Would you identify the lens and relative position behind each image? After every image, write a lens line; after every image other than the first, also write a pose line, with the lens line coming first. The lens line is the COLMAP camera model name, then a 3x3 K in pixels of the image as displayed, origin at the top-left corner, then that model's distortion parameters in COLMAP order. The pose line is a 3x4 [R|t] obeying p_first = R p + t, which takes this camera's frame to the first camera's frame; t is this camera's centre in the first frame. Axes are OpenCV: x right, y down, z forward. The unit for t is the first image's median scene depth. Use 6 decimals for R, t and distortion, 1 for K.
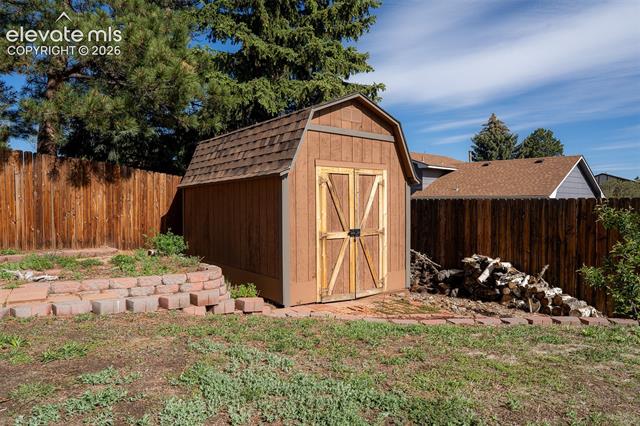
lens RADIAL K [[440.2, 0, 320.0], [0, 440.2, 213.0], [0, 0, 1]] dist [-0.118712, 0.094328]
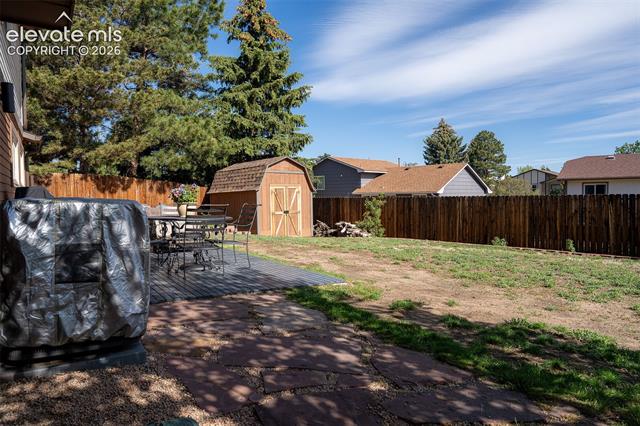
lens RADIAL K [[440.2, 0, 320.0], [0, 440.2, 213.0], [0, 0, 1]] dist [-0.118712, 0.094328]
pose [[0.998840, -0.015703, 0.045525, 0.120865], [0.015066, 0.999784, 0.014294, 0.013555], [-0.045739, -0.013592, 0.998861, -1.160439]]
